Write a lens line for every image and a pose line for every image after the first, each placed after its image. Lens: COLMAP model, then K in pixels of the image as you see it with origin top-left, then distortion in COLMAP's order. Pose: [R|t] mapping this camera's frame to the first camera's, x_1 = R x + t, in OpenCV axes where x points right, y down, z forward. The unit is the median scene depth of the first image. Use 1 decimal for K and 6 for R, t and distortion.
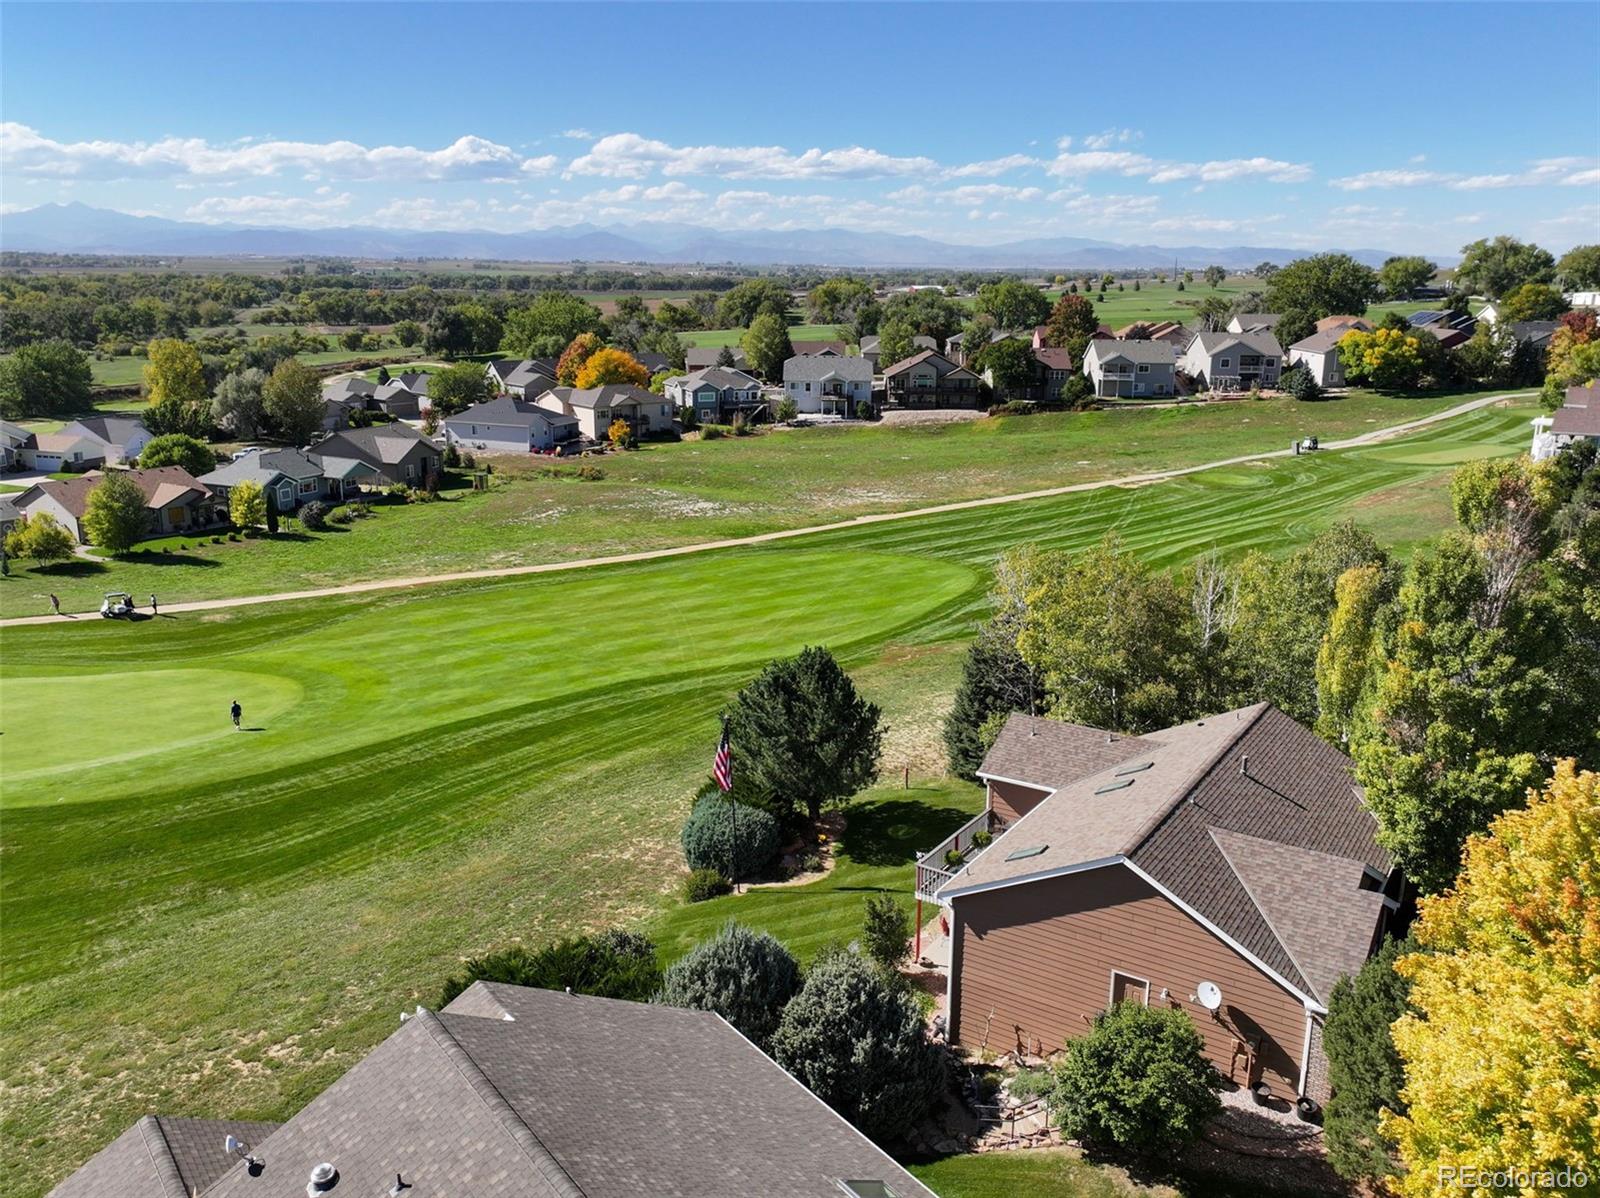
lens RADIAL K [[1298.0, 0, 814.9], [0, 1298.0, 587.7], [0, 0, 1]] dist [0.005573, -0.004179]
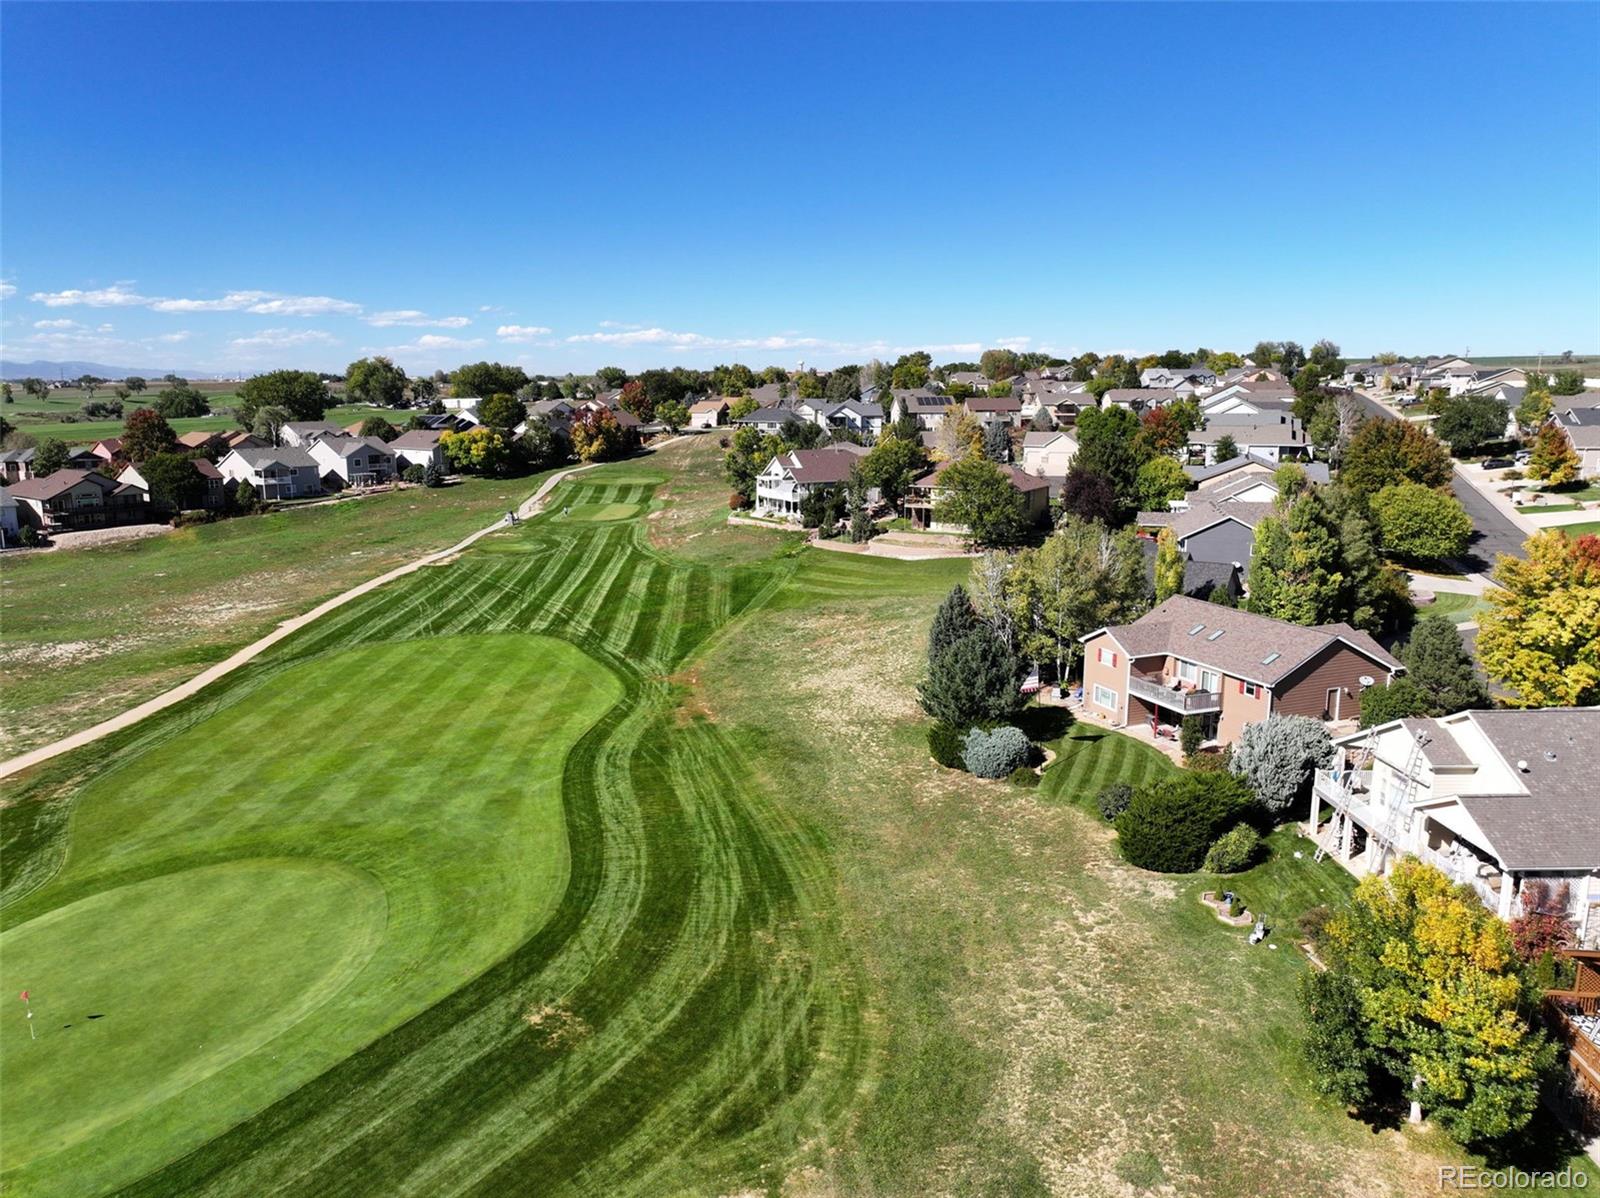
lens RADIAL K [[1127.2, 0, 808.7], [0, 1127.2, 587.9], [0, 0, 1]] dist [0.004558, -0.001639]
pose [[0.569682, -0.153708, 0.807364, -0.483136], [0.201473, 0.978499, 0.044129, -0.039606], [-0.796788, 0.137523, 0.588402, 0.141837]]
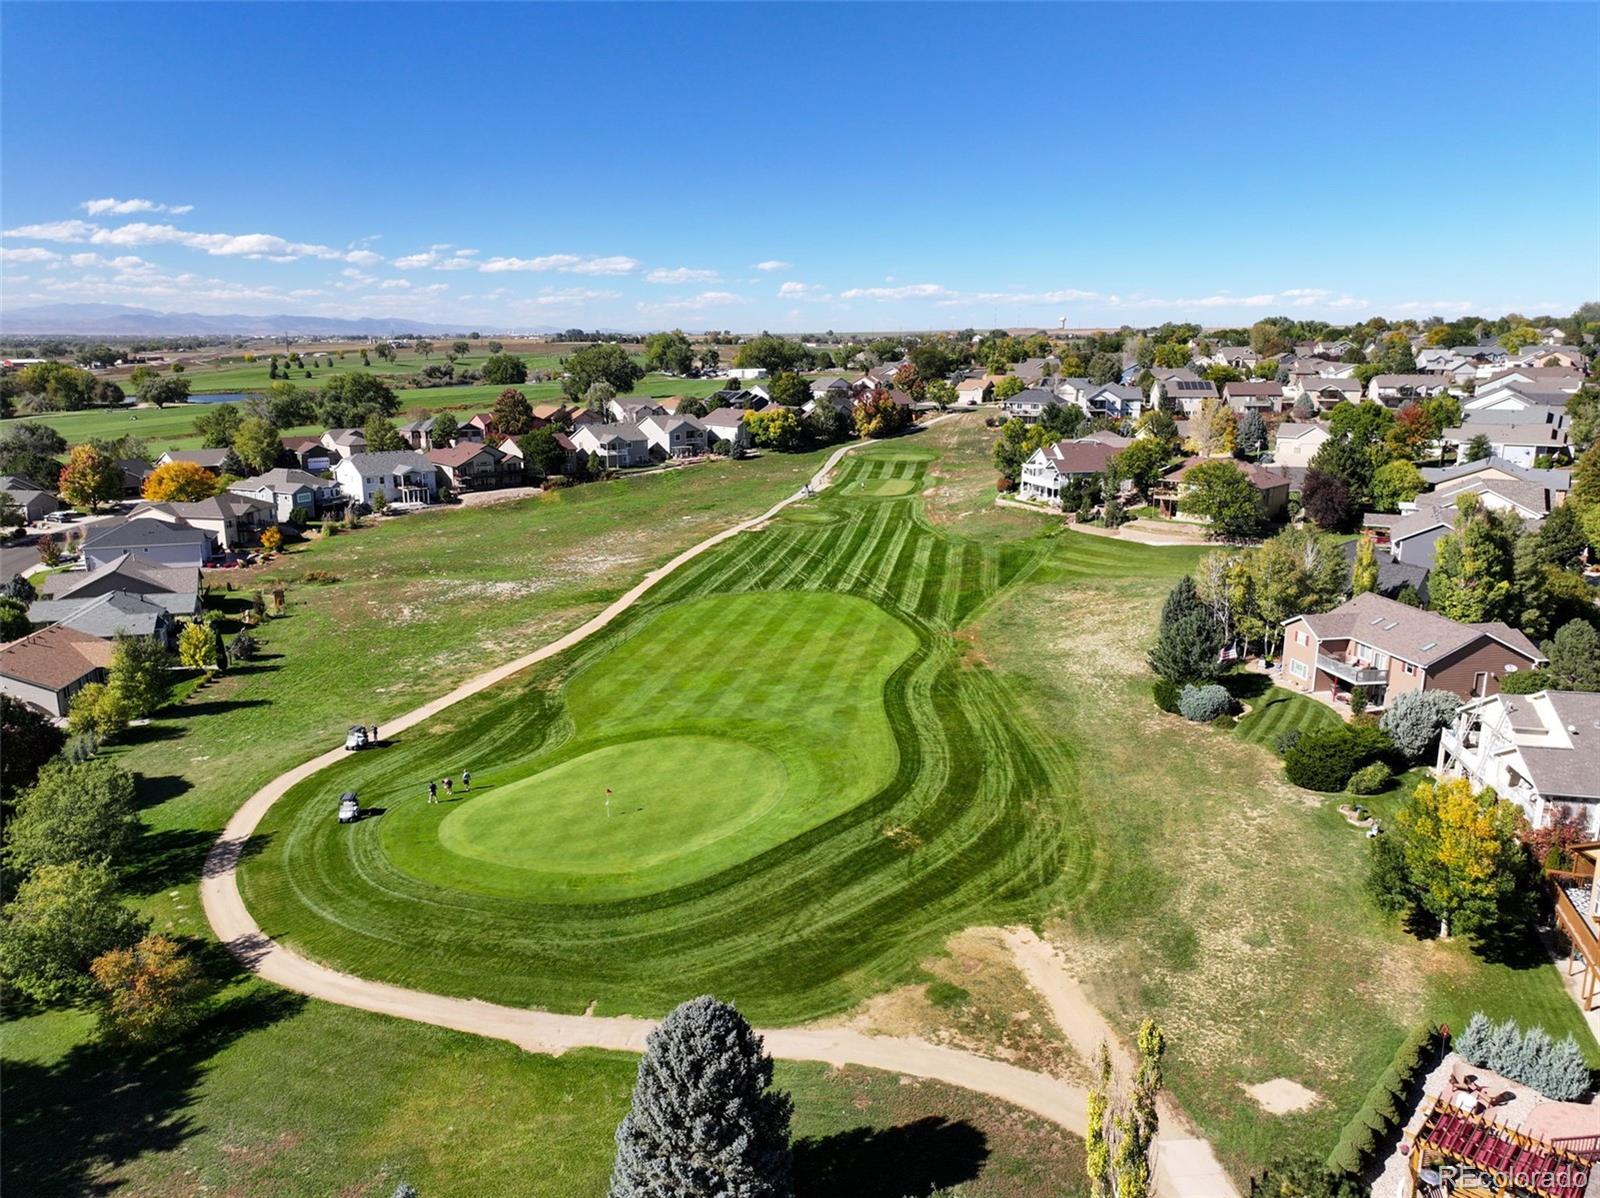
lens RADIAL K [[1127.2, 0, 804.7], [0, 1127.2, 603.4], [0, 0, 1]] dist [0.004558, -0.001639]
pose [[0.738452, -0.160521, 0.654921, -0.662531], [0.165582, 0.984681, 0.054643, -0.066356], [-0.653660, 0.068092, 0.753719, 0.016793]]
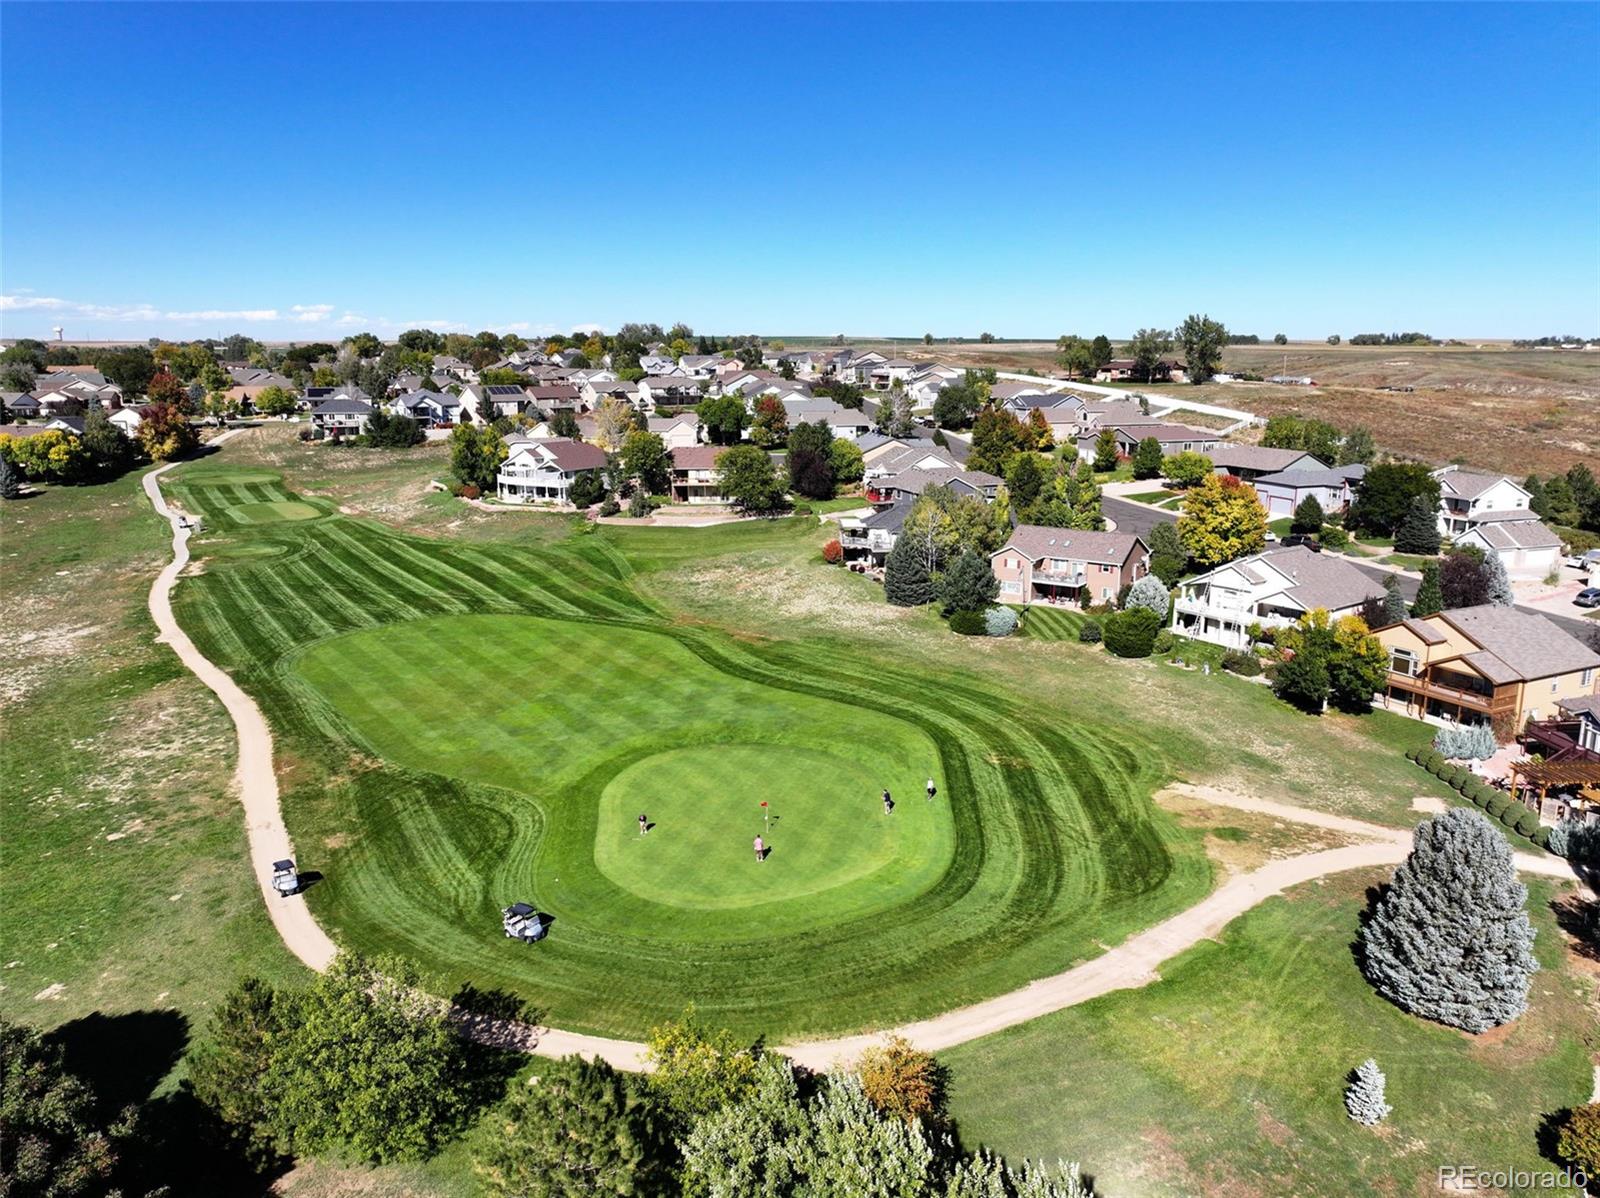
lens RADIAL K [[1127.2, 0, 802.7], [0, 1127.2, 592.7], [0, 0, 1]] dist [0.004558, -0.001639]
pose [[0.019645, -0.213005, 0.976854, -0.888845], [0.237488, 0.950072, 0.202390, -0.162480], [-0.971192, 0.228015, 0.069251, 0.471670]]
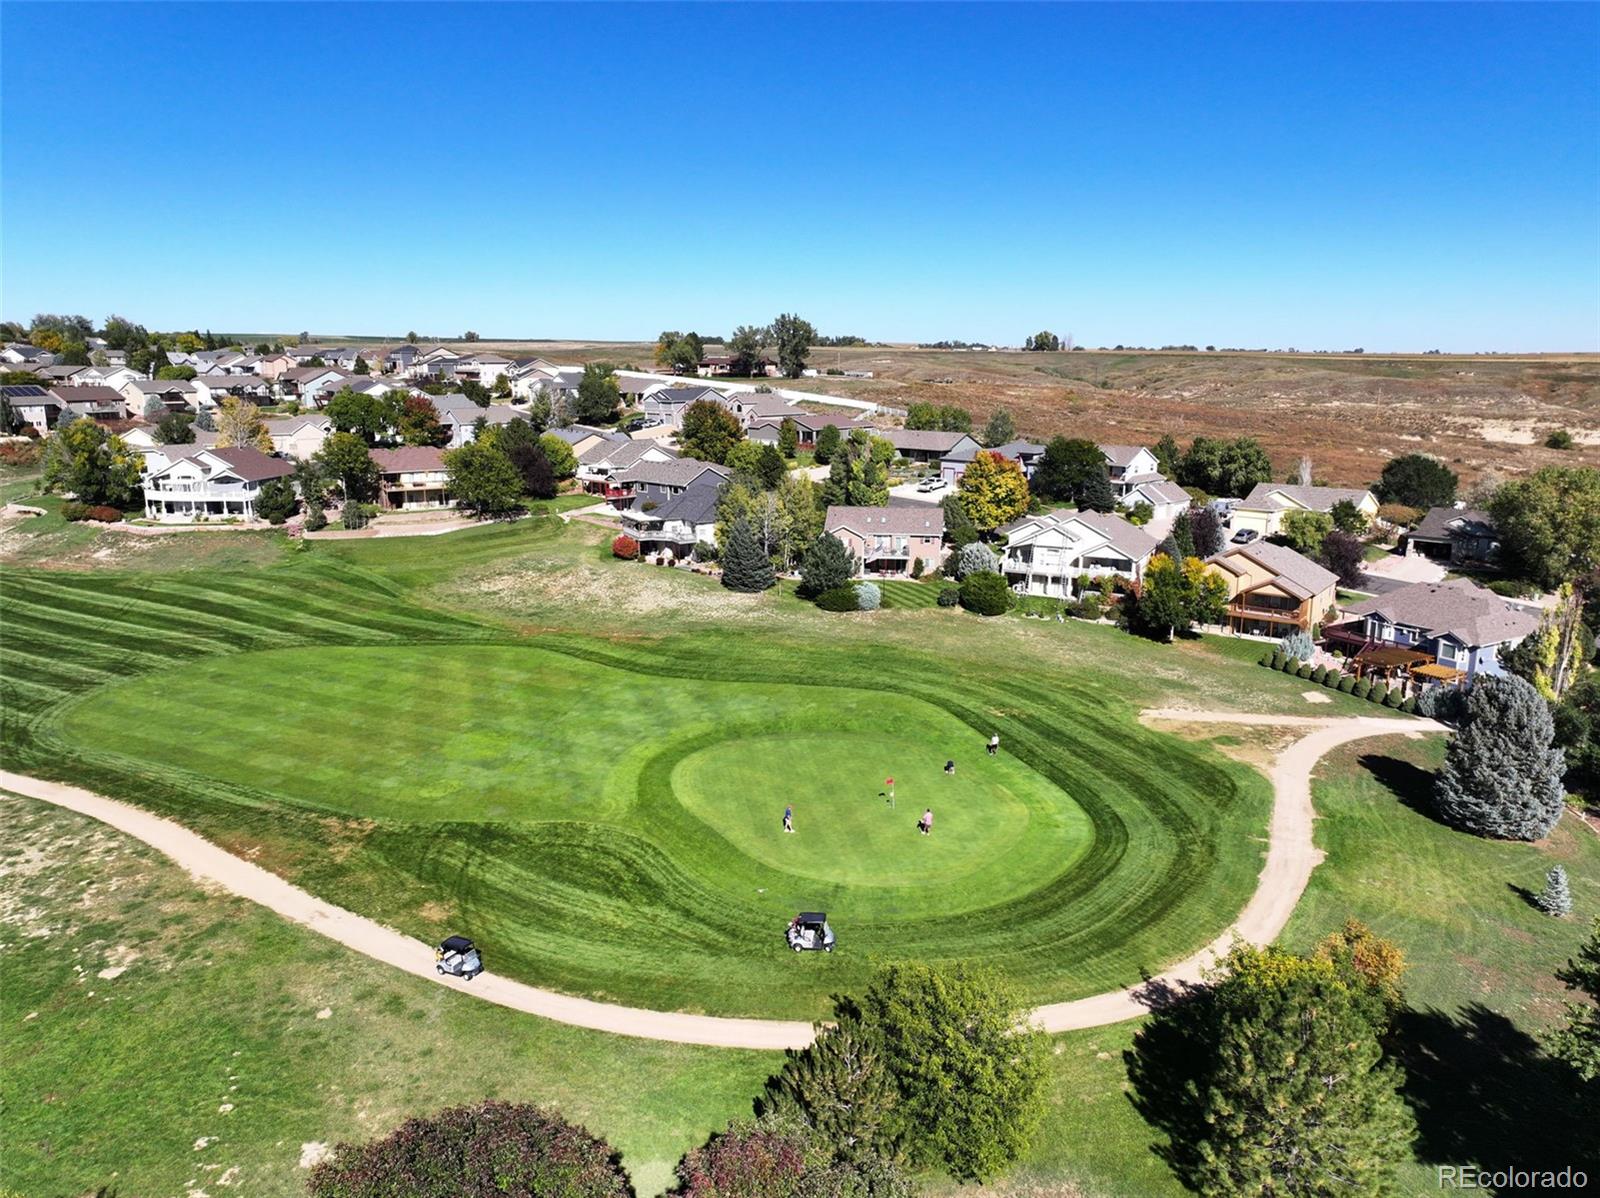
lens RADIAL K [[1127.2, 0, 800.0], [0, 1127.2, 600.5], [0, 0, 1]] dist [0.004558, -0.001639]
pose [[-0.435679, -0.197400, 0.878189, -0.820327], [0.210031, 0.926427, 0.312442, -0.223700], [-0.875255, 0.320572, -0.362165, 0.772772]]
